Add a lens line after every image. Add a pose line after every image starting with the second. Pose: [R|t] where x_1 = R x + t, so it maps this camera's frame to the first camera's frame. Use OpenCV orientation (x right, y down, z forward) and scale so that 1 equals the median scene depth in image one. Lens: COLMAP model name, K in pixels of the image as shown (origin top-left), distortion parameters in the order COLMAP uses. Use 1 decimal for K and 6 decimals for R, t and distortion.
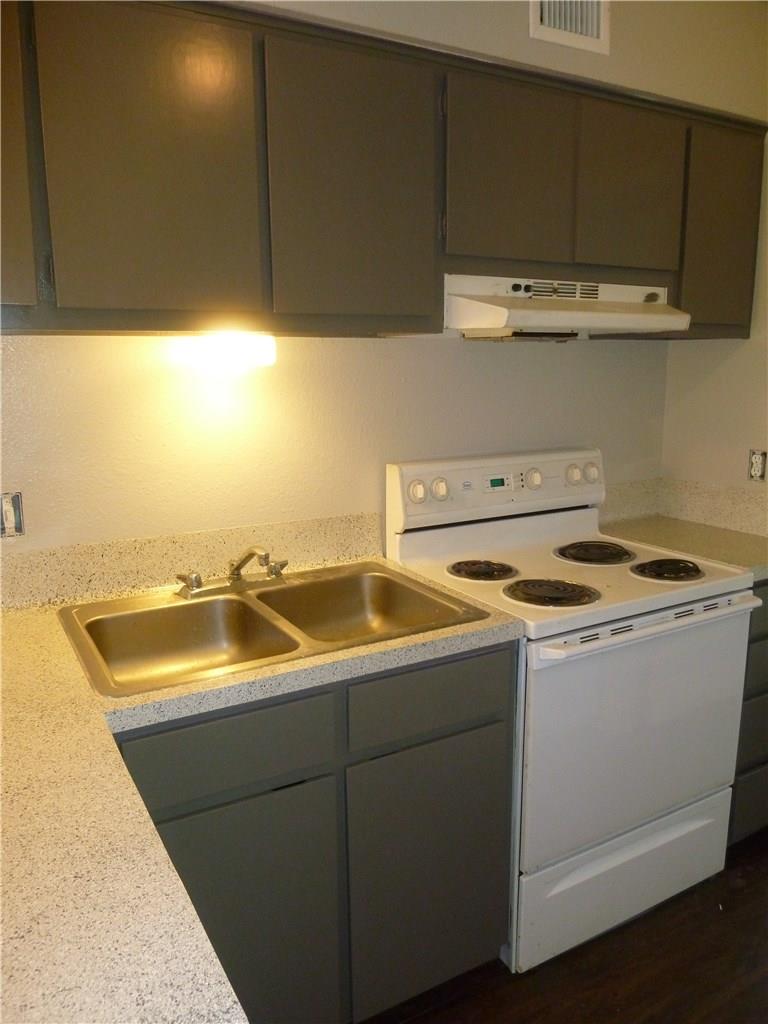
lens RADIAL K [[779.5, 0, 384.0], [0, 779.5, 512.0], [0, 0, 1]] dist [-0.017608, -0.002657]
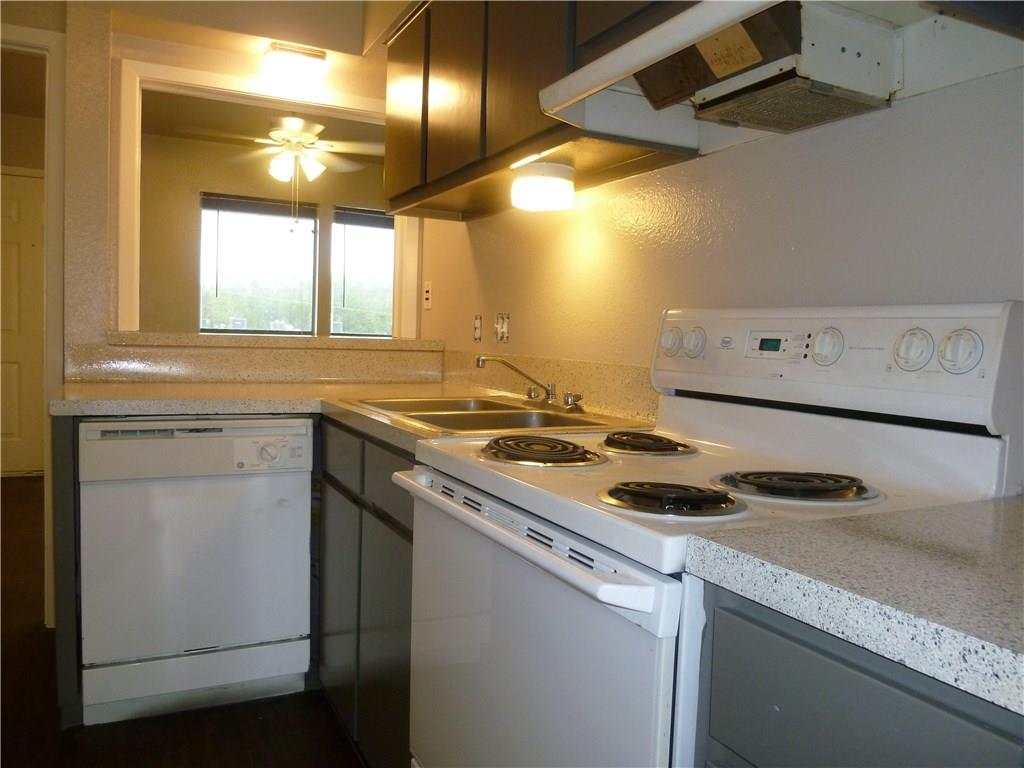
lens RADIAL K [[779.5, 0, 505.6], [0, 779.5, 382.0], [0, 0, 1]] dist [-0.017608, -0.002657]
pose [[-0.064389, 0.064063, -0.995866, 0.782695], [-0.229215, 0.970306, 0.077239, -0.008216], [0.971244, 0.233241, -0.047793, 0.833824]]
